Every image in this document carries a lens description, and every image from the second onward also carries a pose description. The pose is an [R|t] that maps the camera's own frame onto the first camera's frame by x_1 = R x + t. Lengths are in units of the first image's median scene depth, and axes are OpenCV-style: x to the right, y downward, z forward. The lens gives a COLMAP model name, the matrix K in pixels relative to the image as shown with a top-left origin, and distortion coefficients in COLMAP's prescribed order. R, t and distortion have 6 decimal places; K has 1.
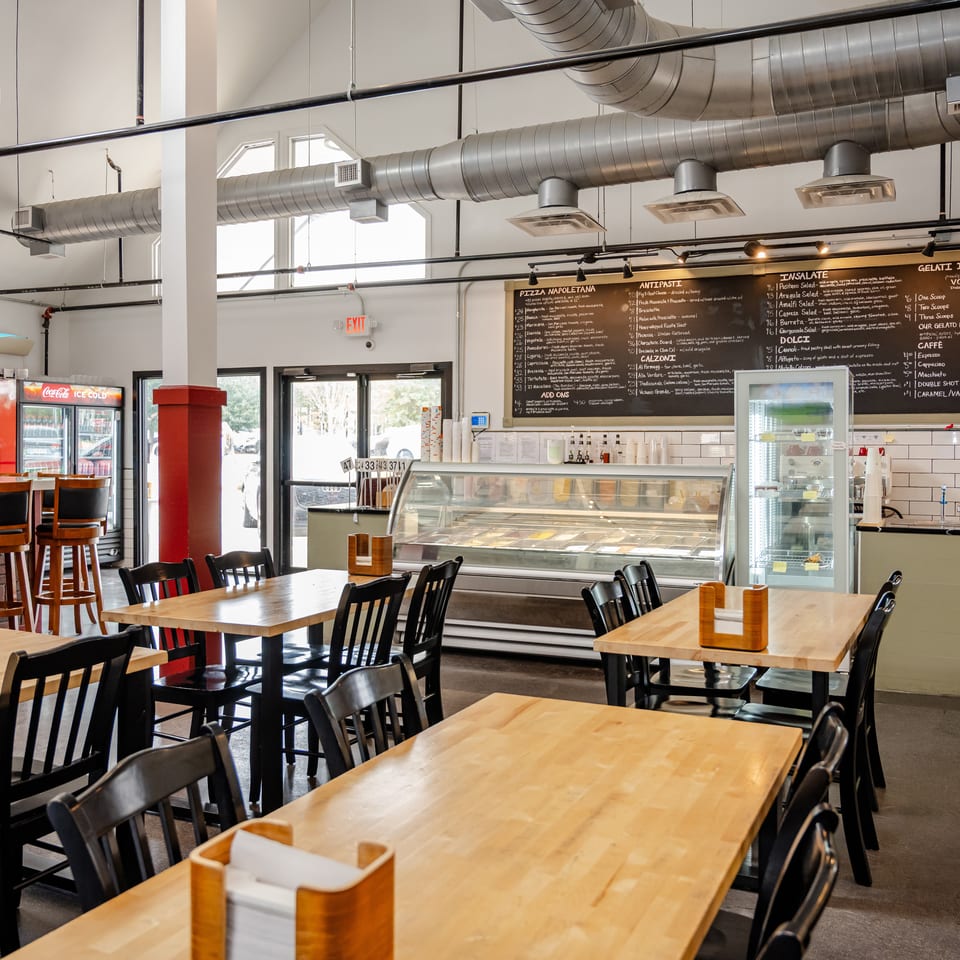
lens RADIAL K [[1055.2, 0, 478.5], [0, 1055.2, 477.5], [0, 0, 1]] dist [0.034596, 0.000000]
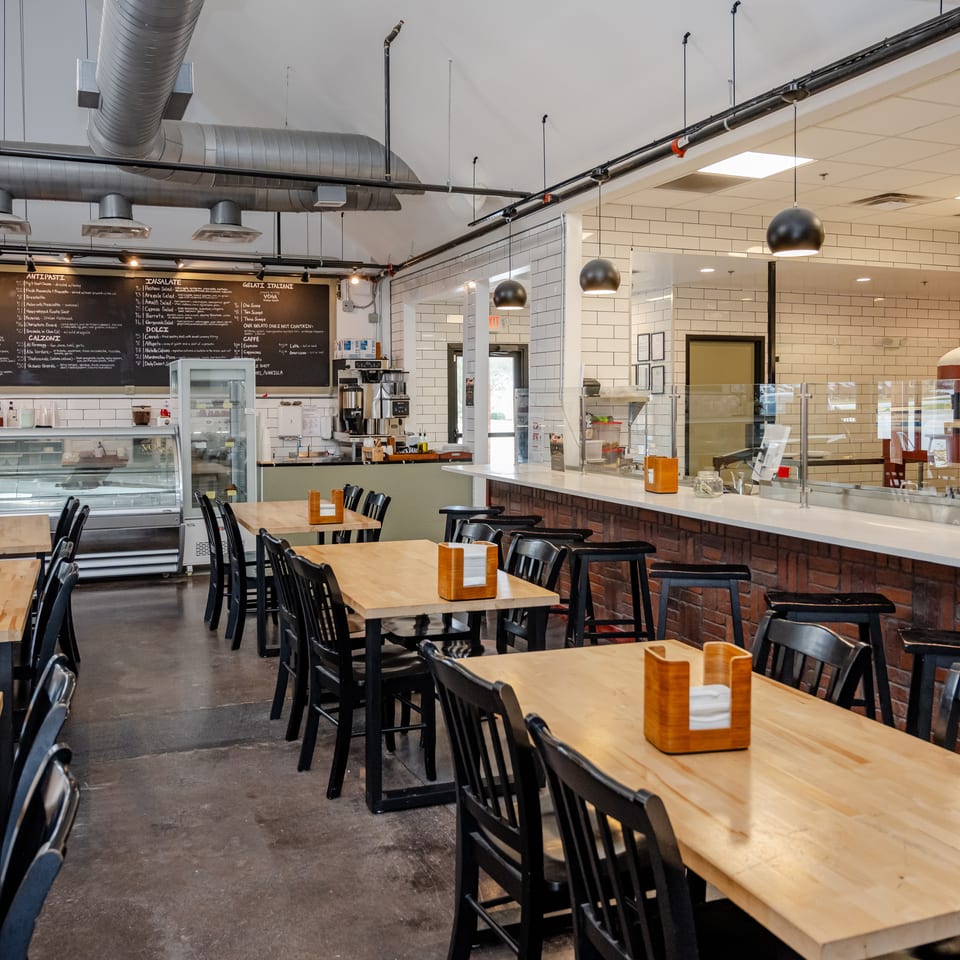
lens RADIAL K [[1014.8, 0, 481.8], [0, 1014.8, 477.1], [0, 0, 1]] dist [-0.019363, 0.000000]
pose [[0.690475, -0.056679, 0.721133, -0.341384], [0.027147, 0.998254, 0.052467, -0.001712], [-0.722847, -0.016651, 0.690807, -0.165570]]
